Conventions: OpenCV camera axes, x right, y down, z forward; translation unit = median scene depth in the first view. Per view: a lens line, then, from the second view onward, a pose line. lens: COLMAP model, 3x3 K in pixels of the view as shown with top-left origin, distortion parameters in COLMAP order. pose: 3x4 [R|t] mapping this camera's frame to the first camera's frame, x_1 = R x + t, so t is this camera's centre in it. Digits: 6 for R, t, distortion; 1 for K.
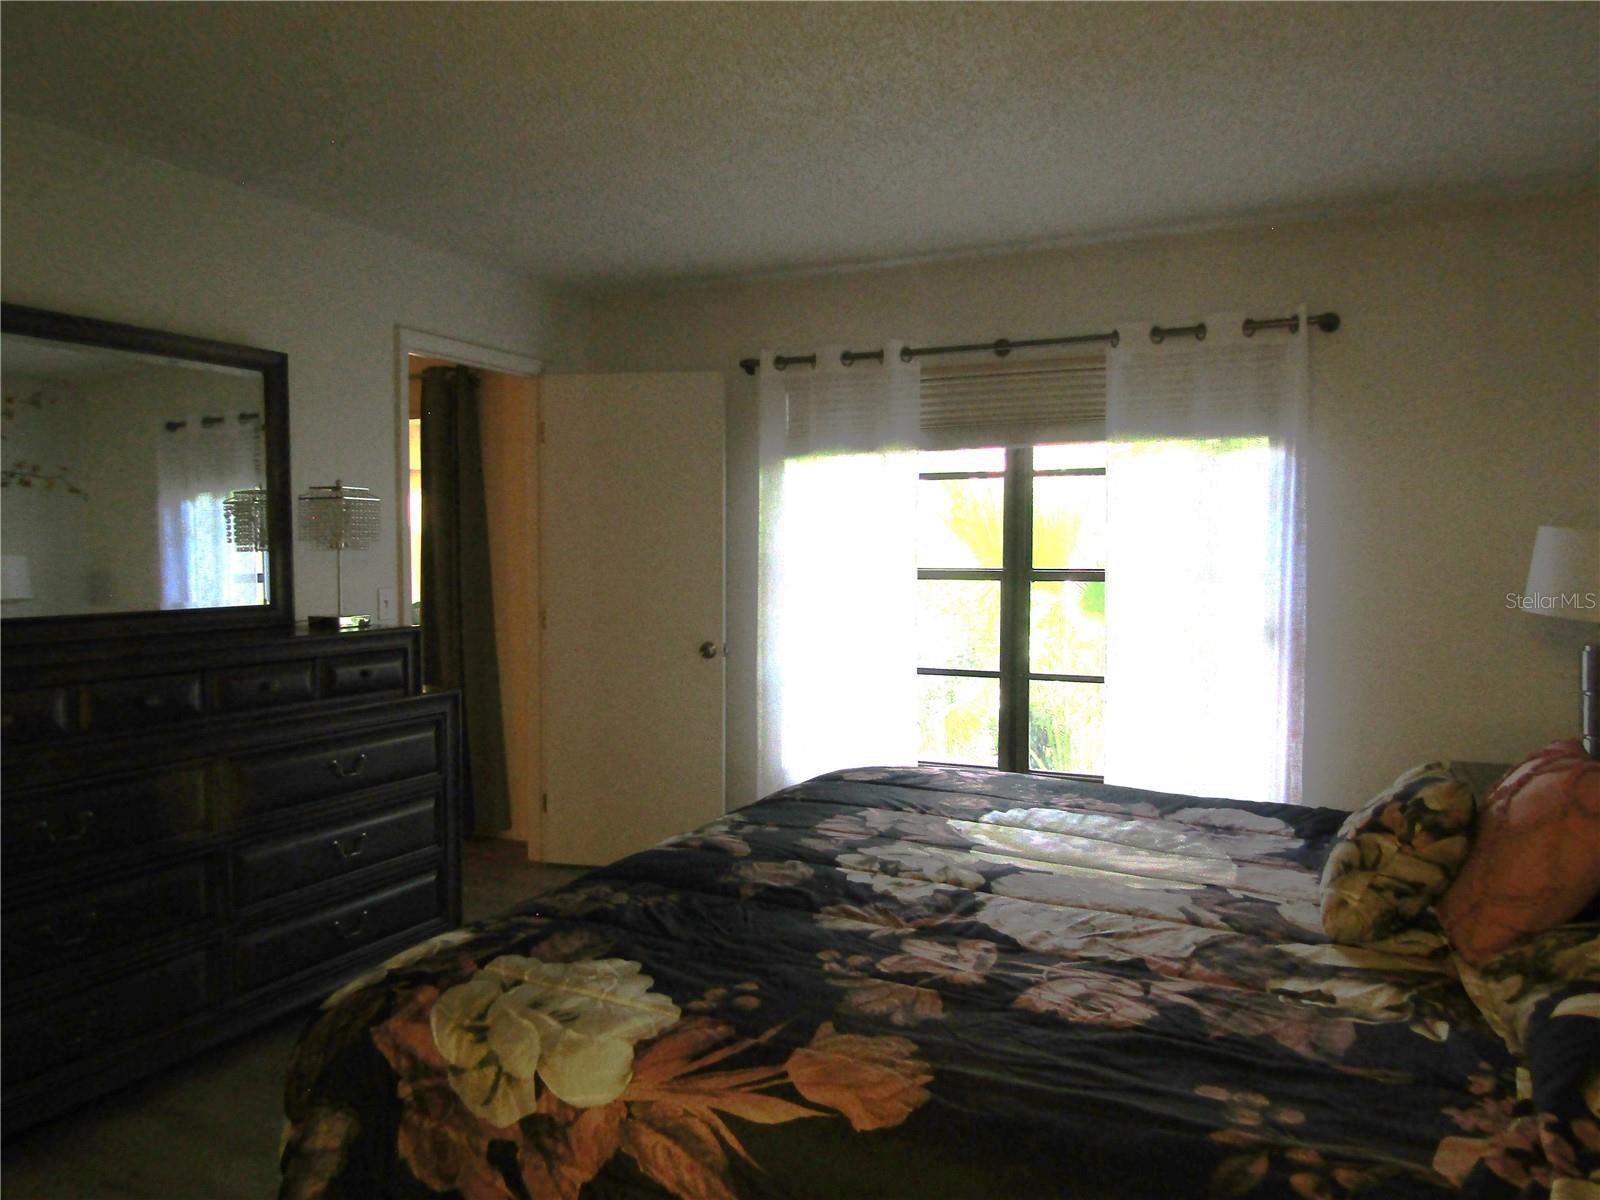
lens RADIAL K [[1138.5, 0, 794.9], [0, 1138.5, 599.4], [0, 0, 1]] dist [-0.003551, 0.000440]
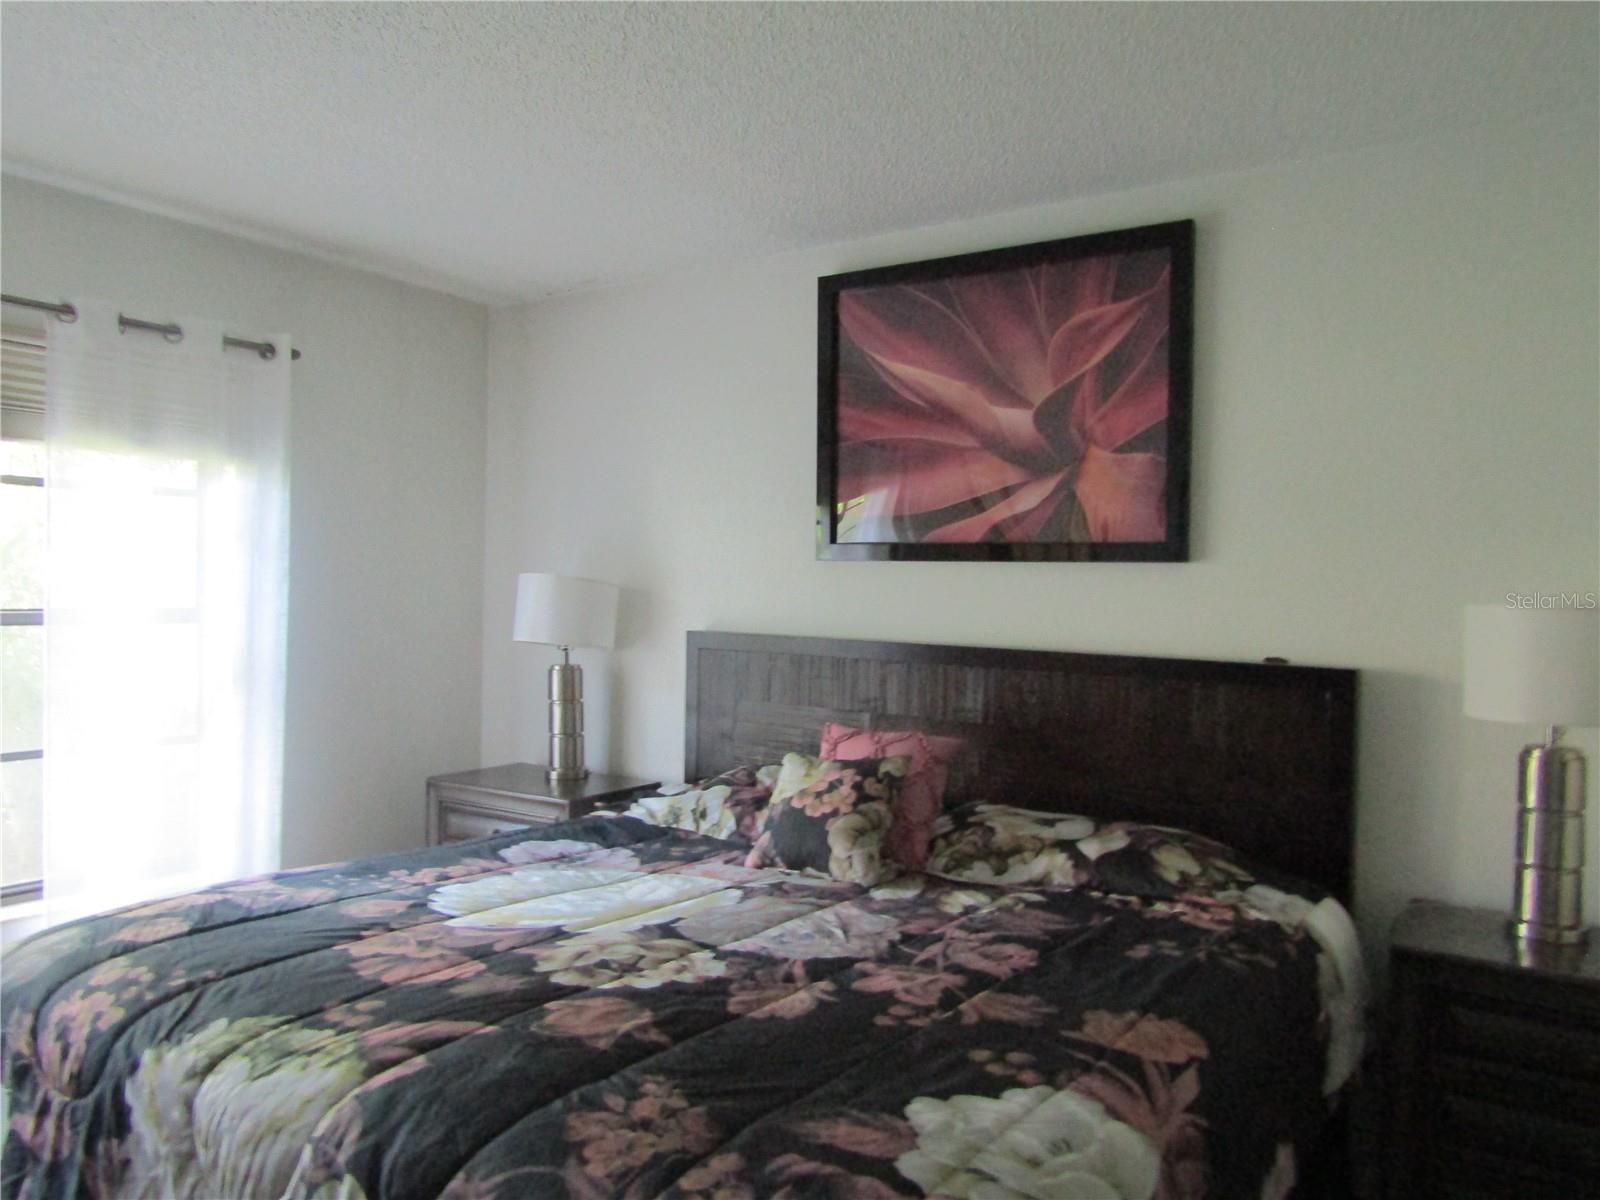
lens RADIAL K [[1139.0, 0, 805.1], [0, 1139.0, 602.0], [0, 0, 1]] dist [-0.010343, -0.000859]
pose [[0.158228, -0.009333, 0.987358, -0.800958], [0.028101, 0.999593, 0.004945, -0.044547], [-0.987003, 0.026963, 0.158426, 0.769199]]
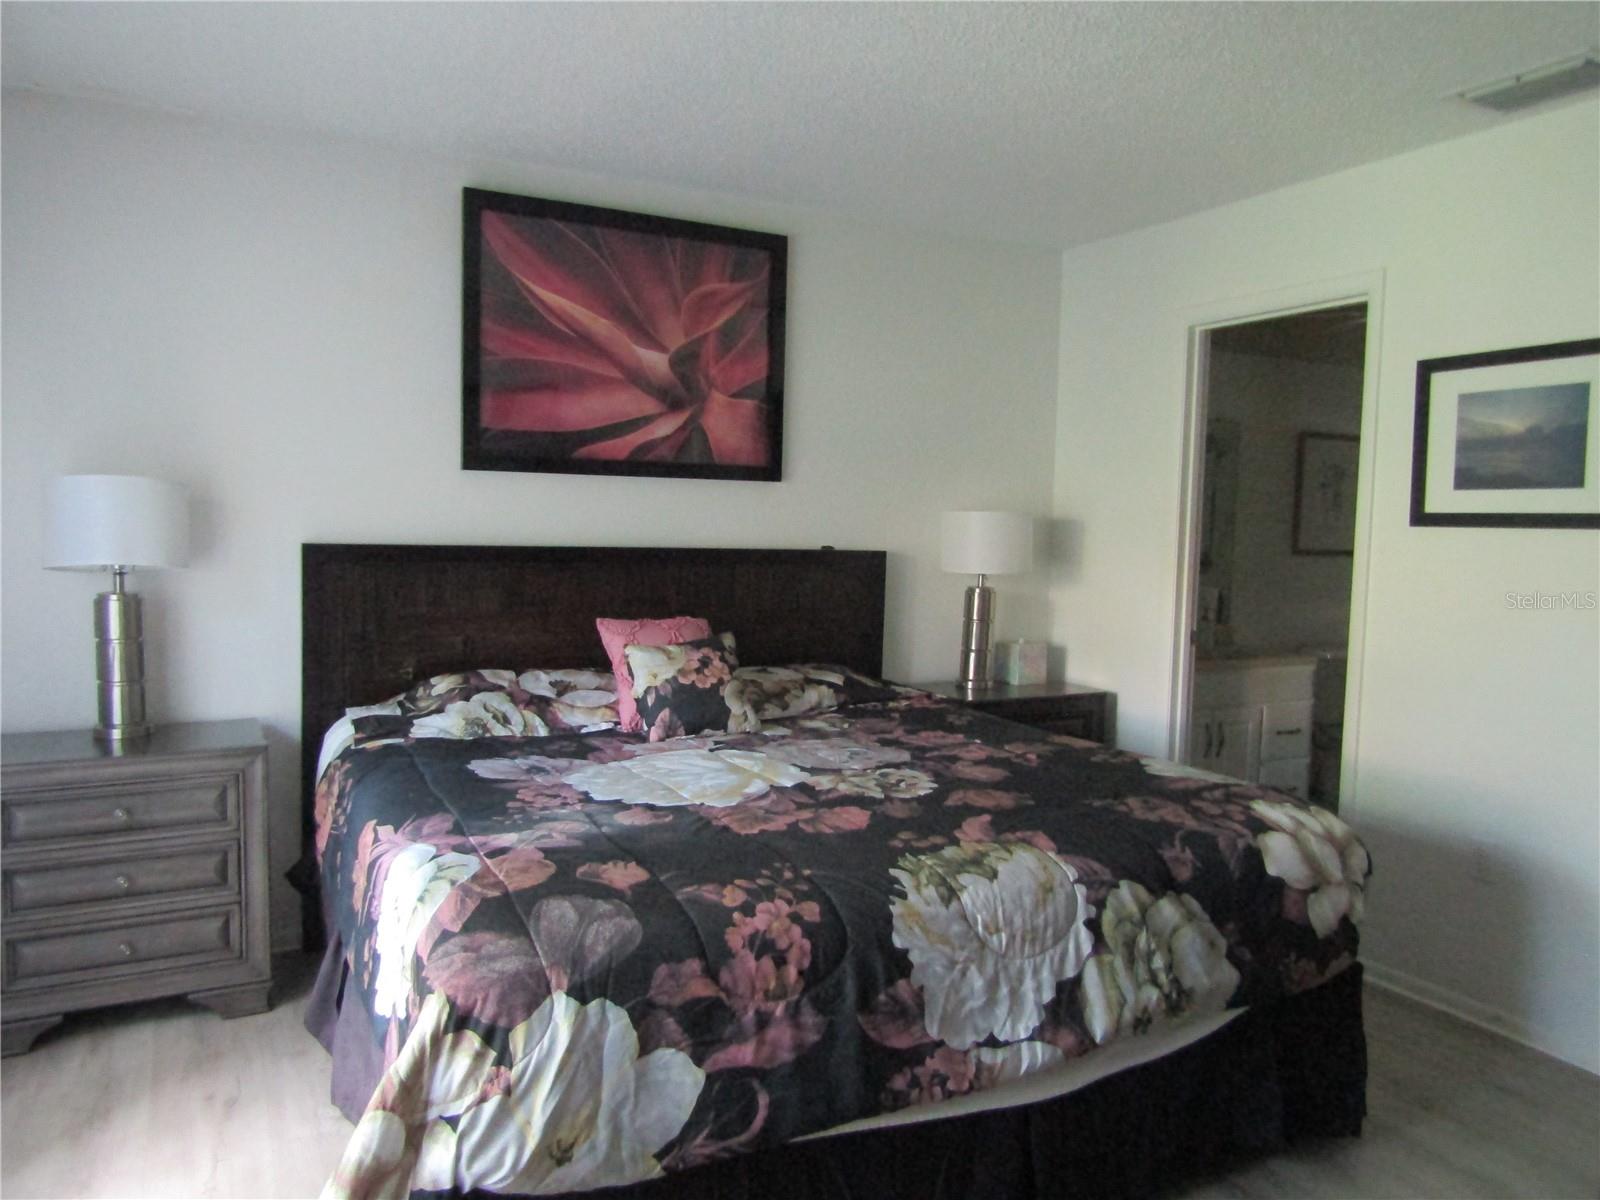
lens RADIAL K [[1139.0, 0, 793.4], [0, 1139.0, 599.4], [0, 0, 1]] dist [-0.010343, -0.000859]
pose [[-0.790485, -0.065286, 0.608992, -0.584752], [0.007547, 0.993189, 0.116269, -0.101076], [-0.612435, 0.096504, -0.784608, 2.124231]]
